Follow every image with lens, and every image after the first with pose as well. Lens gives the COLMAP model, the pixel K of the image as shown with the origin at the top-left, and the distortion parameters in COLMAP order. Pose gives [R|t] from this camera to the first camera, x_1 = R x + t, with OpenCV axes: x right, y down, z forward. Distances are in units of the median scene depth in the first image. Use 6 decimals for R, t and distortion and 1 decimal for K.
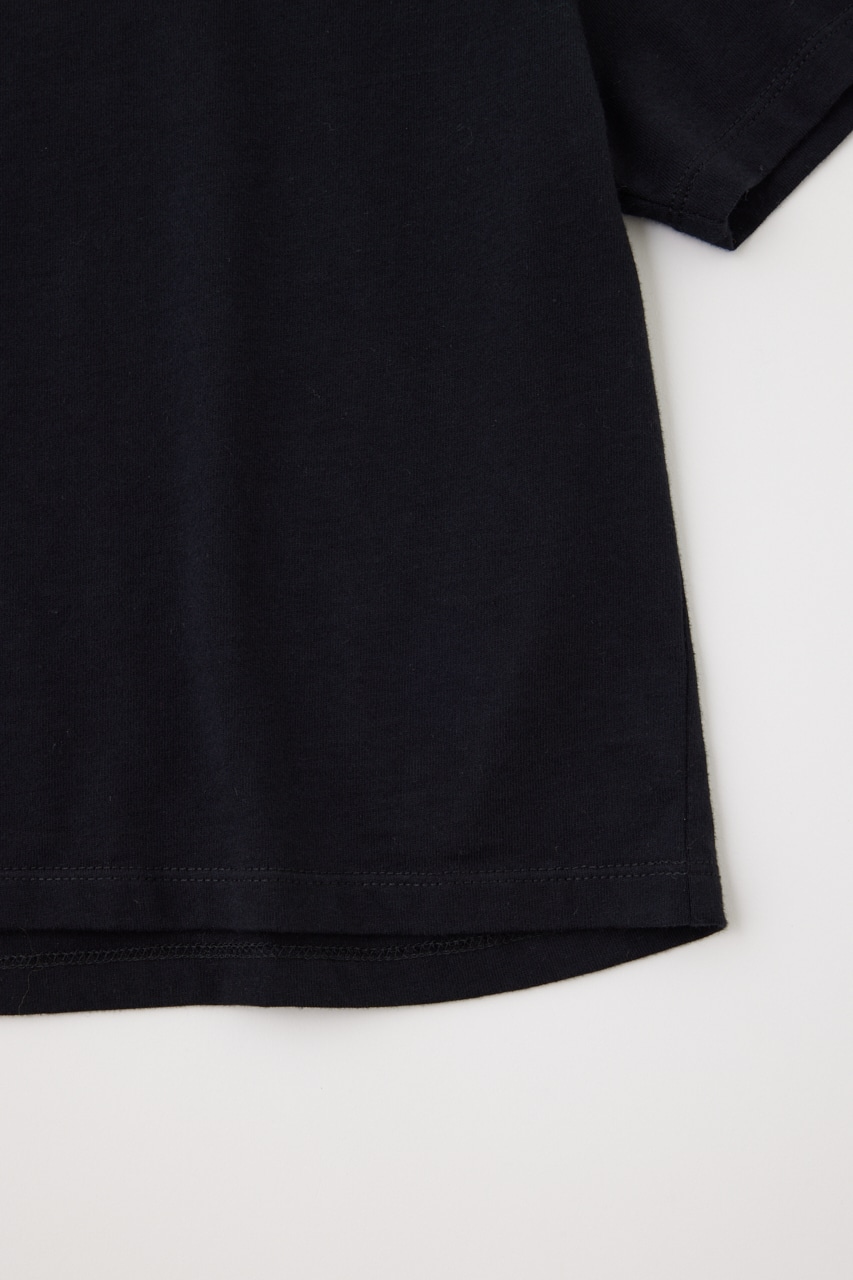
lens RADIAL K [[2469.4, 0, 426.5], [0, 2469.4, 640.0], [0, 0, 1]] dist [0.018685, 0.083665]
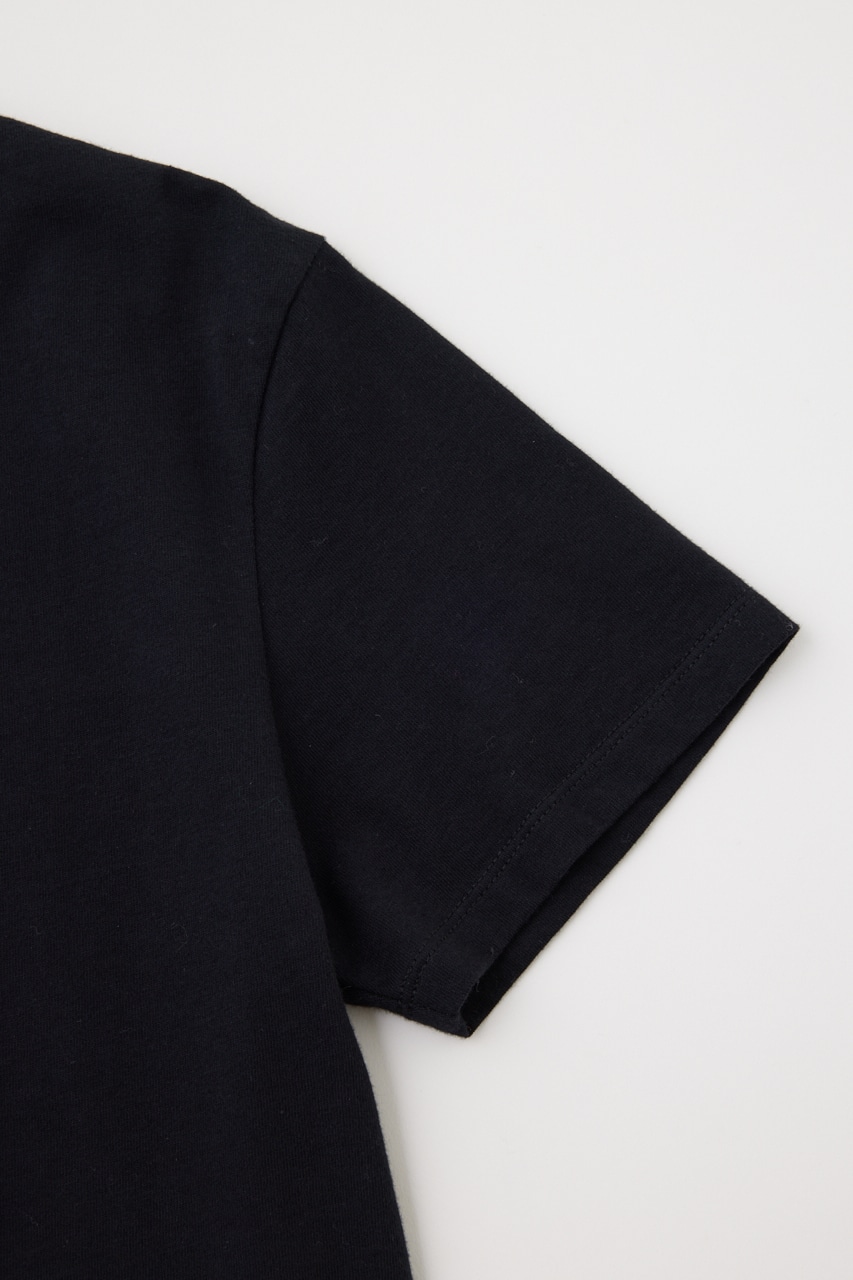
lens RADIAL K [[2469.4, 0, 426.5], [0, 2469.4, 640.0], [0, 0, 1]] dist [0.018685, 0.083665]
pose [[0.996307, -0.056534, 0.064624, 0.055160], [0.062878, 0.992922, -0.100756, -0.214927], [-0.058471, 0.104448, 0.992810, 0.041400]]
